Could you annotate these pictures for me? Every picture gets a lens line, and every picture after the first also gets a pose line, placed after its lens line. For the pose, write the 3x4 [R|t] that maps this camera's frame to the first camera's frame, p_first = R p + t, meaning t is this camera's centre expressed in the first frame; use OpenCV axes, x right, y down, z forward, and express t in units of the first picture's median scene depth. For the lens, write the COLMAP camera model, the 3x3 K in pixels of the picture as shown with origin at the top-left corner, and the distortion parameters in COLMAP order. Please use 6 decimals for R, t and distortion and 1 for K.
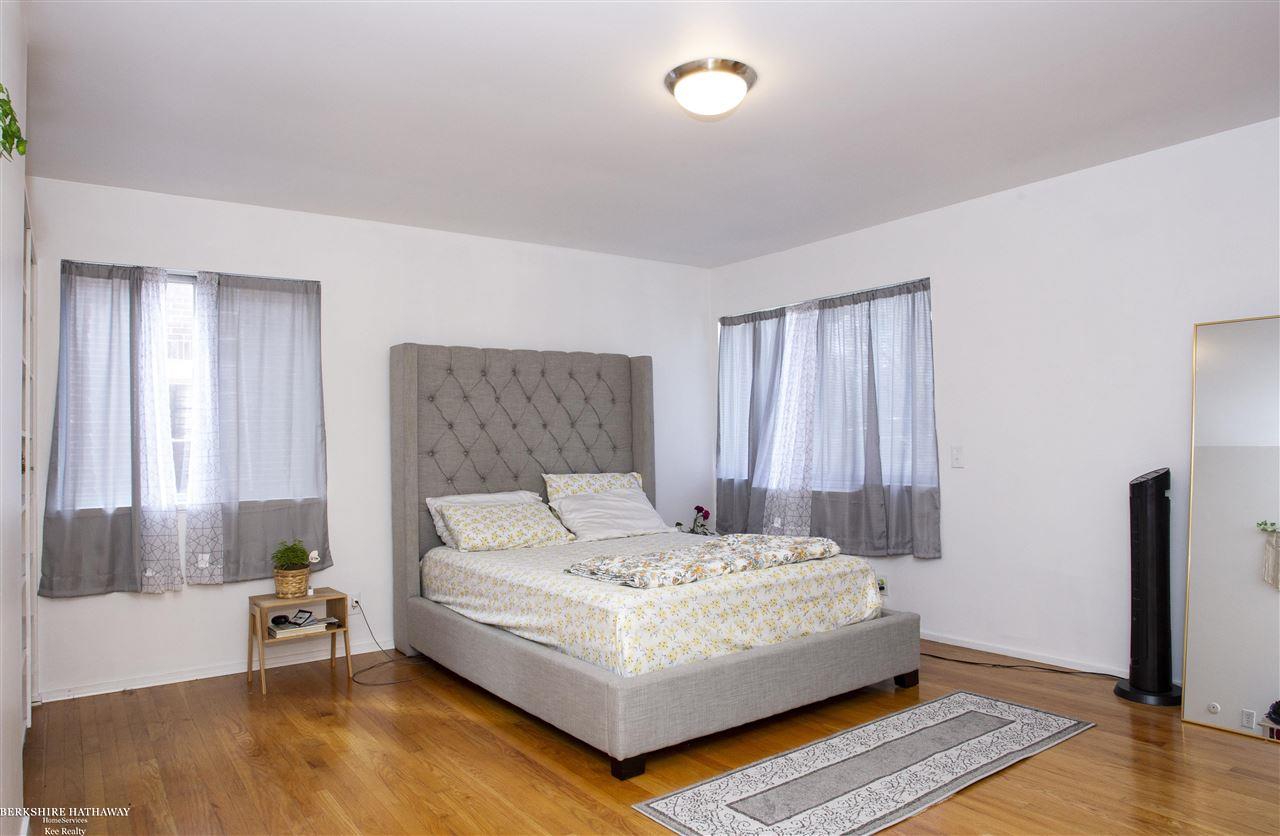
lens RADIAL K [[807.4, 0, 637.8], [0, 807.4, 402.2], [0, 0, 1]] dist [-0.063351, 0.002765]
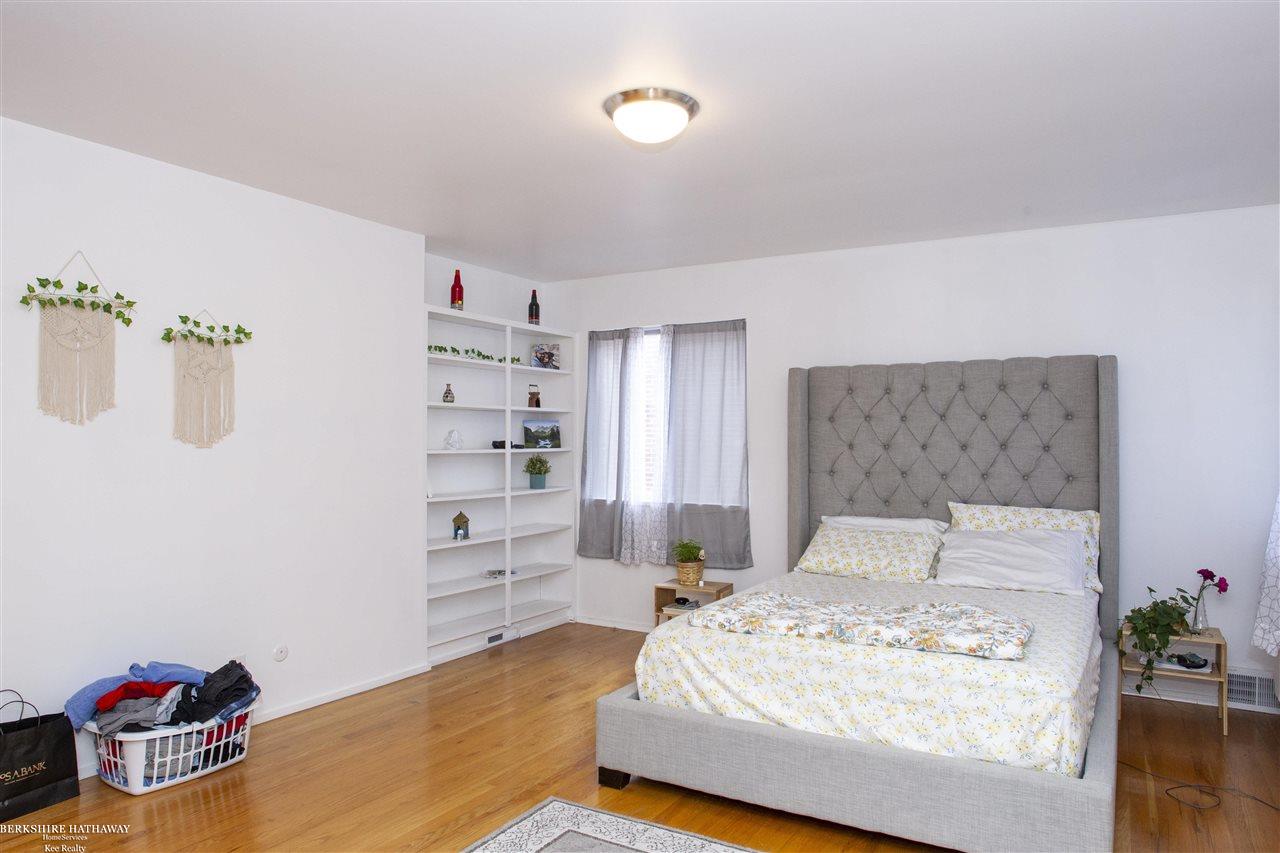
lens RADIAL K [[835.2, 0, 640.0], [0, 835.2, 426.5], [0, 0, 1]] dist [-0.062981, 0.001110]
pose [[0.404090, 0.006550, -0.914696, 0.684744], [0.030098, 0.999338, 0.020452, -0.027056], [0.914224, -0.035795, 0.403625, 0.399514]]
